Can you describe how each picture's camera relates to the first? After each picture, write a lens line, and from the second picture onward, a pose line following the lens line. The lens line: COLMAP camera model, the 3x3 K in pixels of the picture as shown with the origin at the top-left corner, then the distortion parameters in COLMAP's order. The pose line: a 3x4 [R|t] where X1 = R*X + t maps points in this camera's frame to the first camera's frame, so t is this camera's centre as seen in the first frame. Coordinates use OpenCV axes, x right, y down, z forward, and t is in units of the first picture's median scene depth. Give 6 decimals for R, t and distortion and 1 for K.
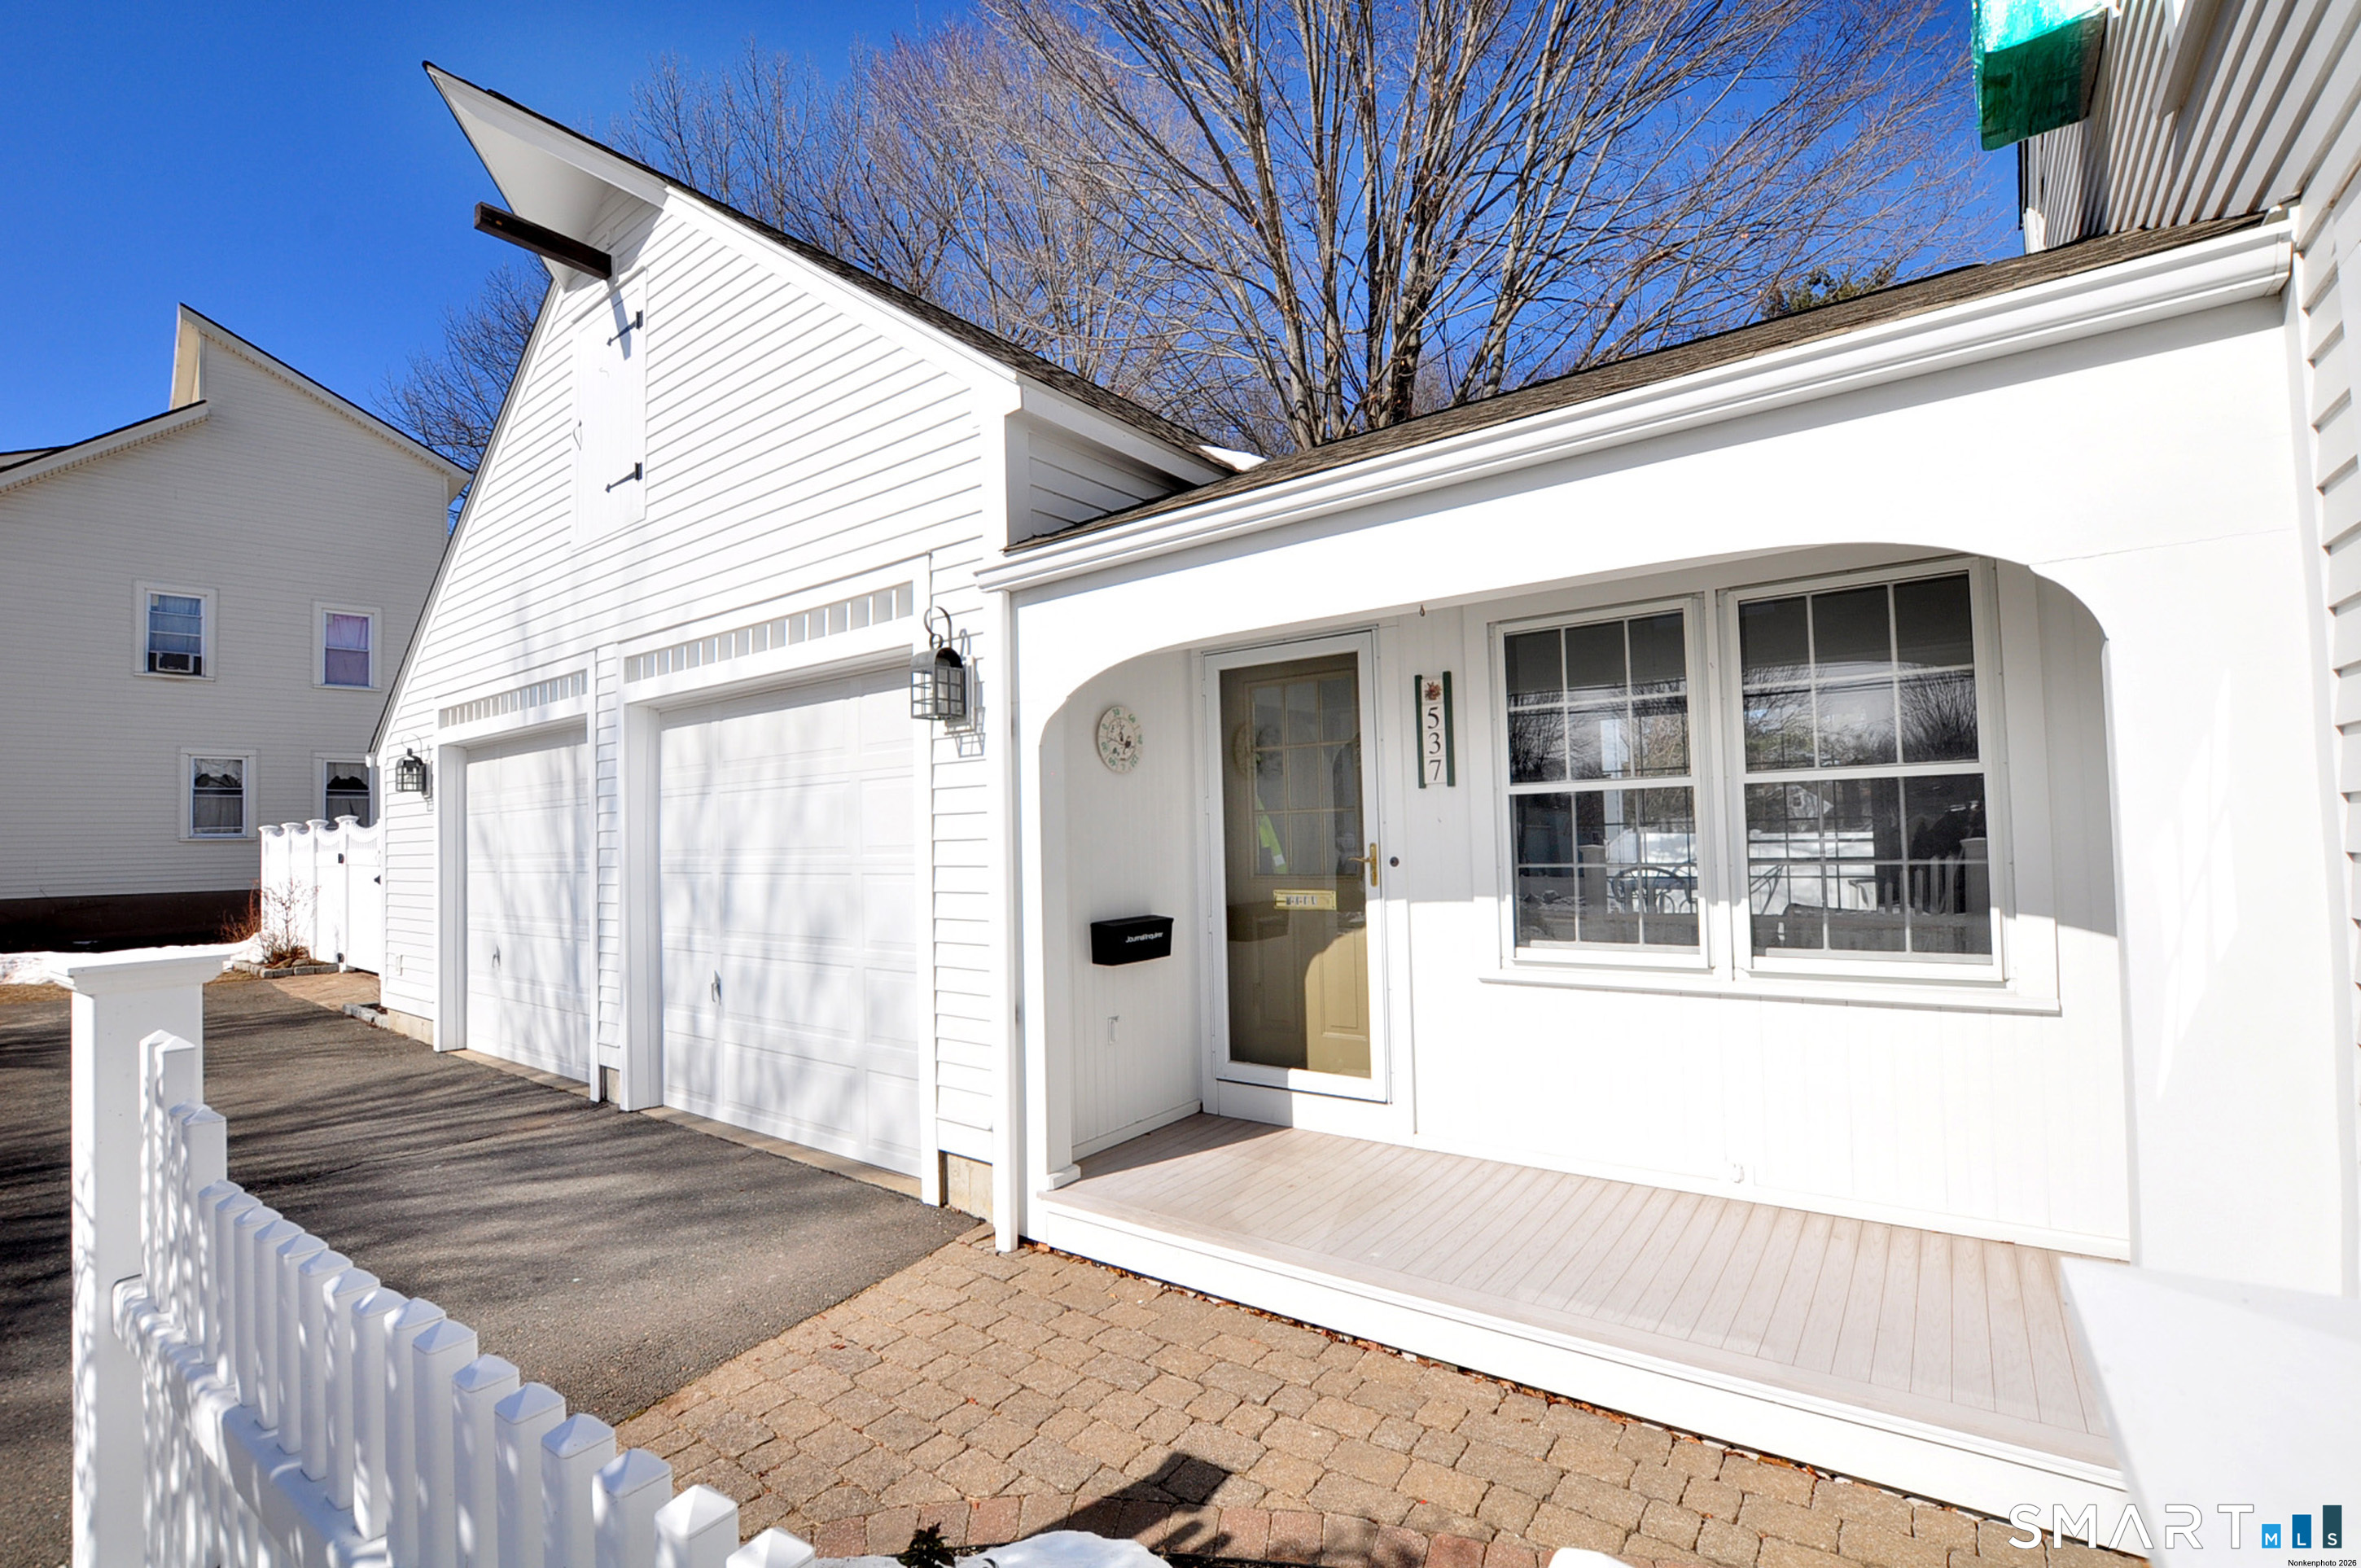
lens RADIAL K [[1022.7, 0, 1180.5], [0, 1022.7, 784.0], [0, 0, 1]] dist [-0.000528, -0.000086]
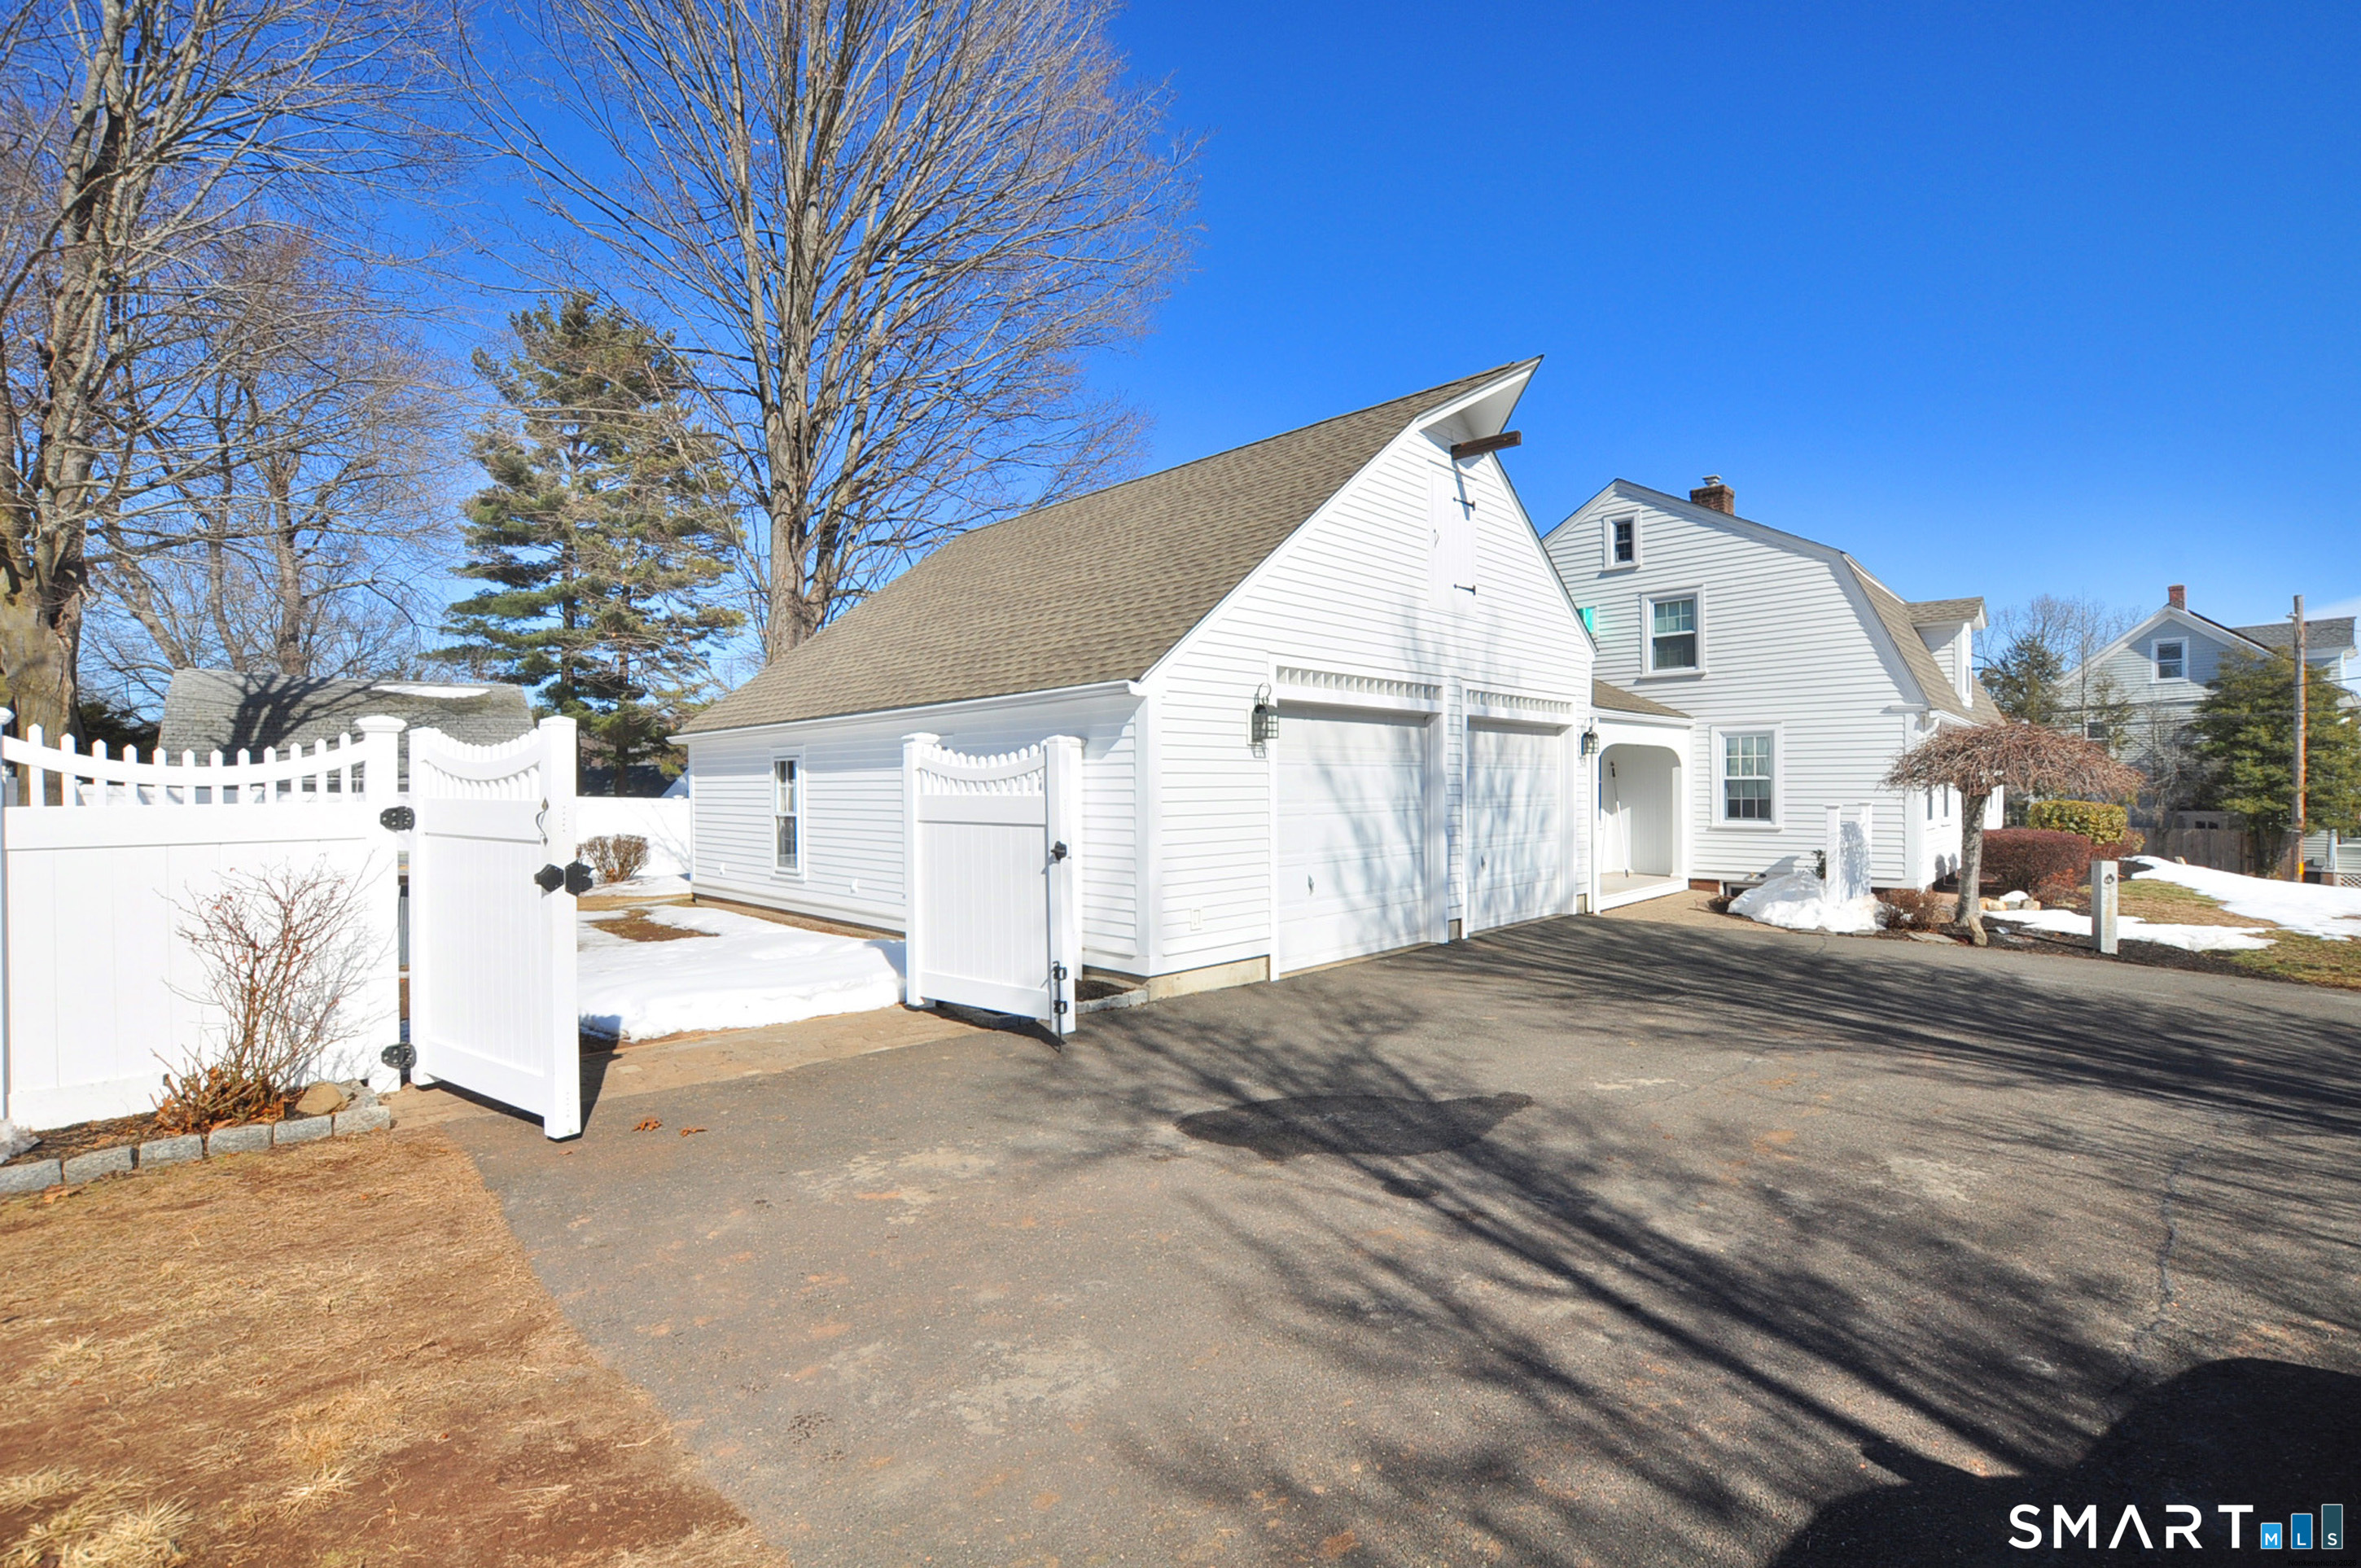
lens RADIAL K [[1022.7, 0, 1180.5], [0, 1022.7, 784.0], [0, 0, 1]] dist [-0.000528, -0.000086]
pose [[0.142757, 0.021848, 0.989517, -2.860313], [-0.036734, 0.999184, -0.016762, 0.124565], [-0.989076, -0.033956, 0.143444, 1.432716]]
